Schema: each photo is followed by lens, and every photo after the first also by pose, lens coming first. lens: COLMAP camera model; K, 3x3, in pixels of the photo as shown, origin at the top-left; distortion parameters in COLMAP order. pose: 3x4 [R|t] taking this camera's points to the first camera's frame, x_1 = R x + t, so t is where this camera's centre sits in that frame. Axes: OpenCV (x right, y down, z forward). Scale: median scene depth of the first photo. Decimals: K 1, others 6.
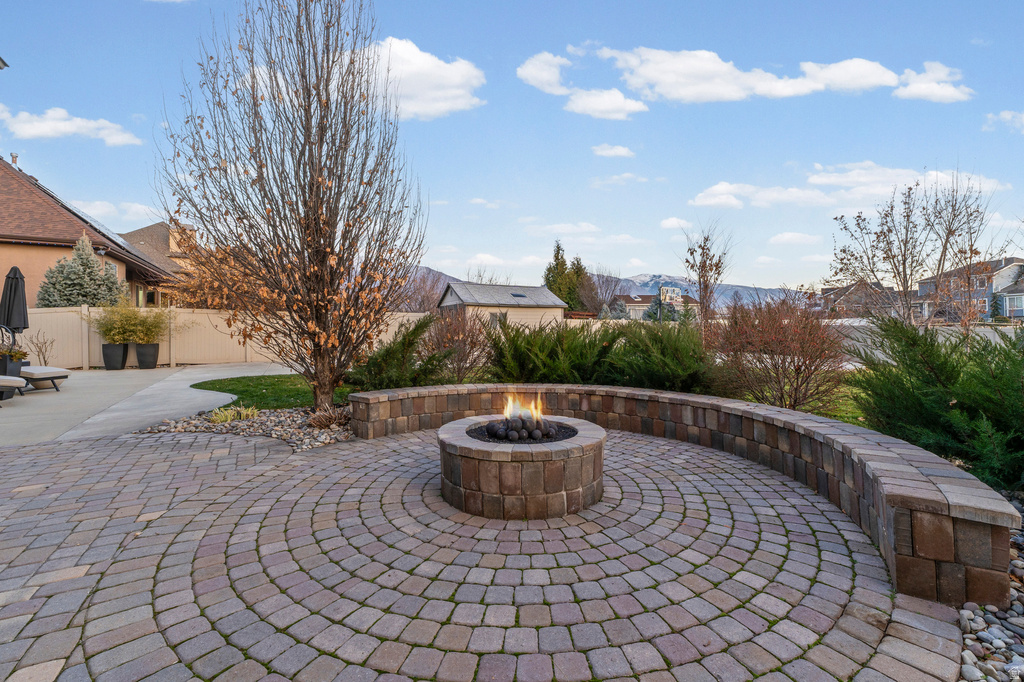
lens RADIAL K [[436.3, 0, 516.6], [0, 436.3, 329.9], [0, 0, 1]] dist [-0.001526, -0.000201]
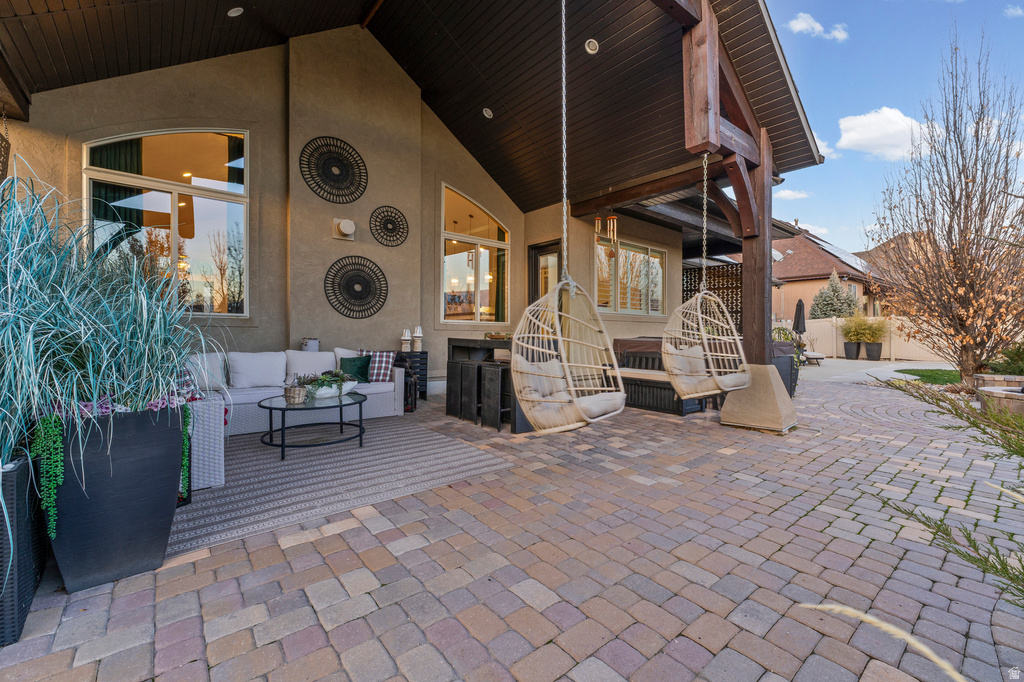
lens RADIAL K [[436.3, 0, 517.1], [0, 436.3, 329.7], [0, 0, 1]] dist [-0.001526, -0.000201]
pose [[0.149599, -0.004180, -0.988738, 0.378333], [-0.002918, 0.999985, -0.004669, -0.000287], [0.988742, 0.003584, 0.149585, -0.352663]]
